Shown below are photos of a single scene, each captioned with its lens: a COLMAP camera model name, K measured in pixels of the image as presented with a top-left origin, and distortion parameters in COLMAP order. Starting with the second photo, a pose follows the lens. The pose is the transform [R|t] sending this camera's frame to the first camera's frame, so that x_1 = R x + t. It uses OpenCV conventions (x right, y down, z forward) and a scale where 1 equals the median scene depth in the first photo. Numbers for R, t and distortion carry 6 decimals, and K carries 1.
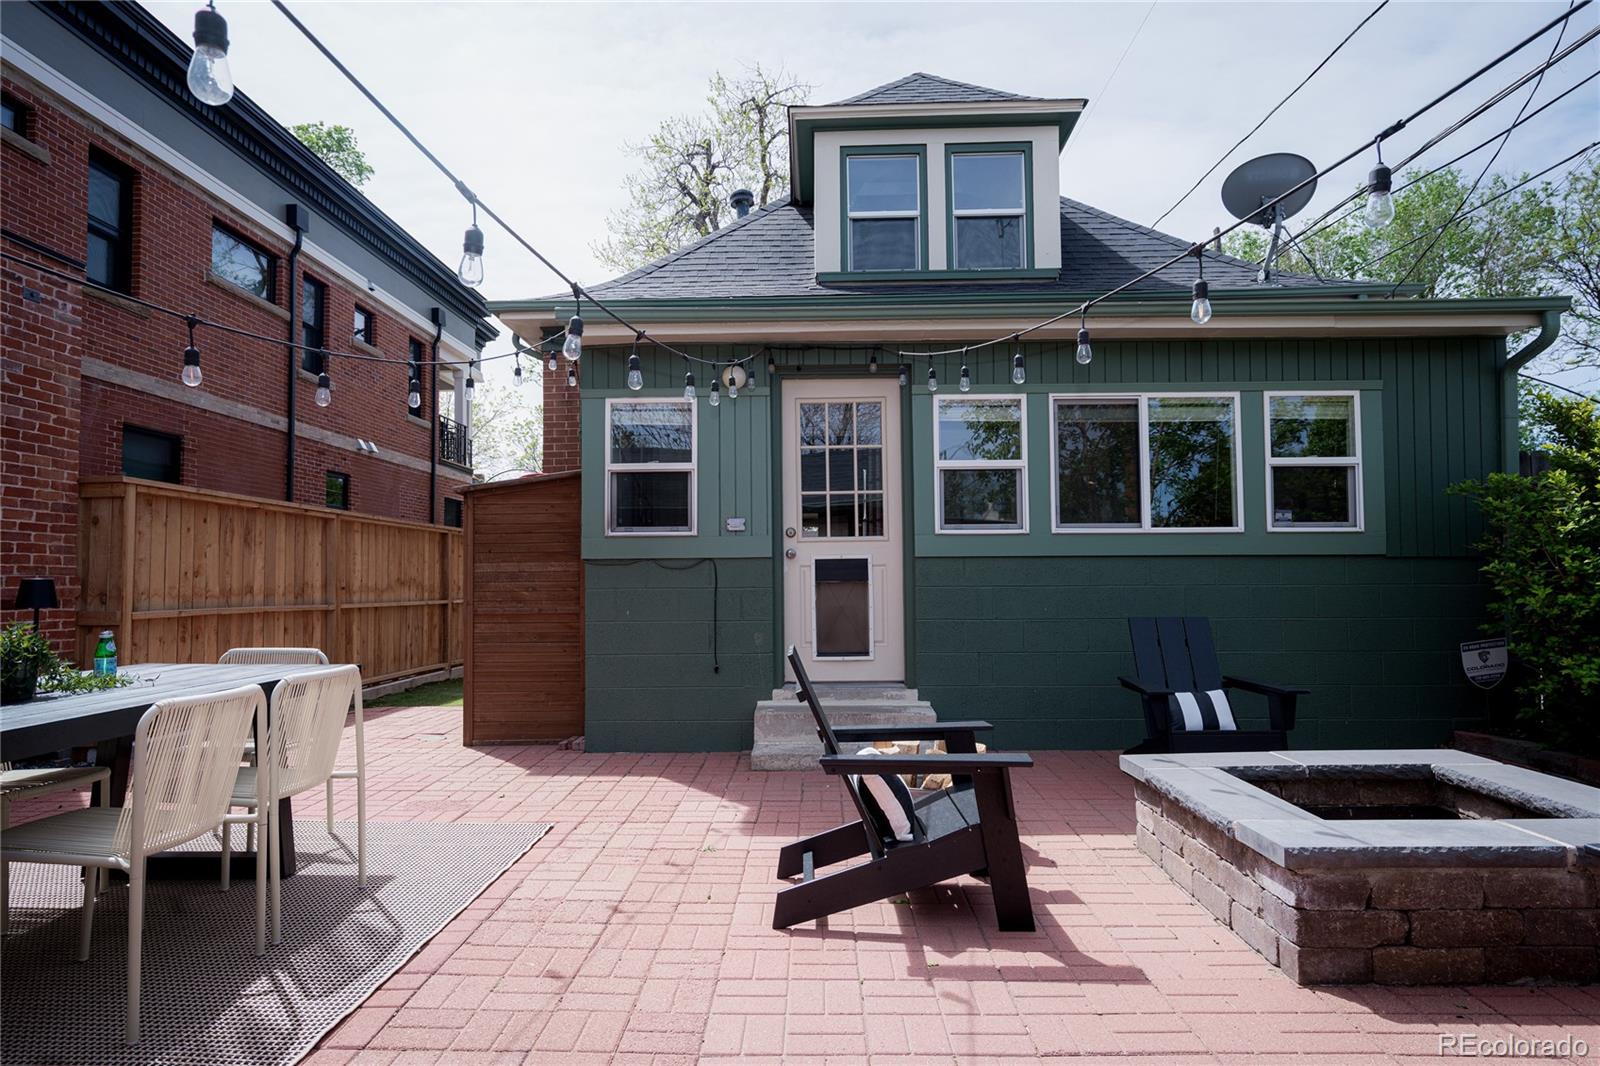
lens RADIAL K [[928.6, 0, 789.2], [0, 928.6, 529.6], [0, 0, 1]] dist [0.007985, 0.000859]
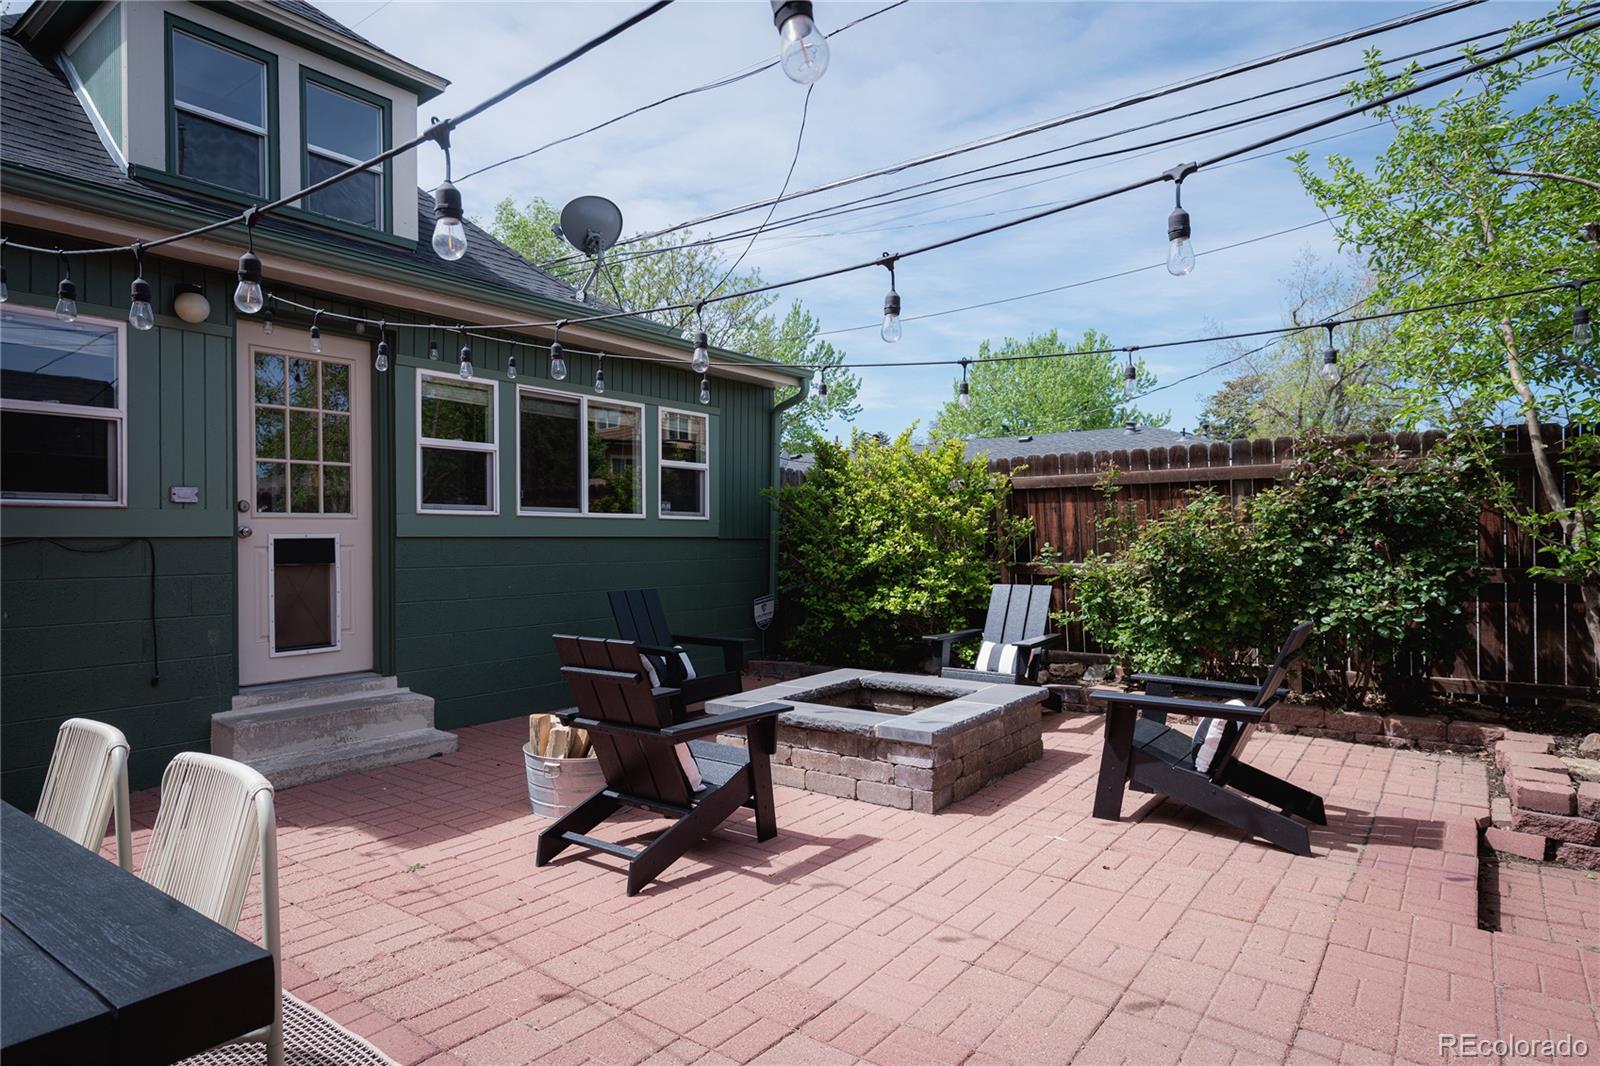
lens RADIAL K [[928.6, 0, 786.4], [0, 928.6, 539.1], [0, 0, 1]] dist [0.007985, 0.000859]
pose [[0.584500, 0.004227, 0.811382, -0.397390], [-0.039626, 0.998942, 0.023342, -0.006376], [-0.810425, -0.045795, 0.584049, 0.127549]]
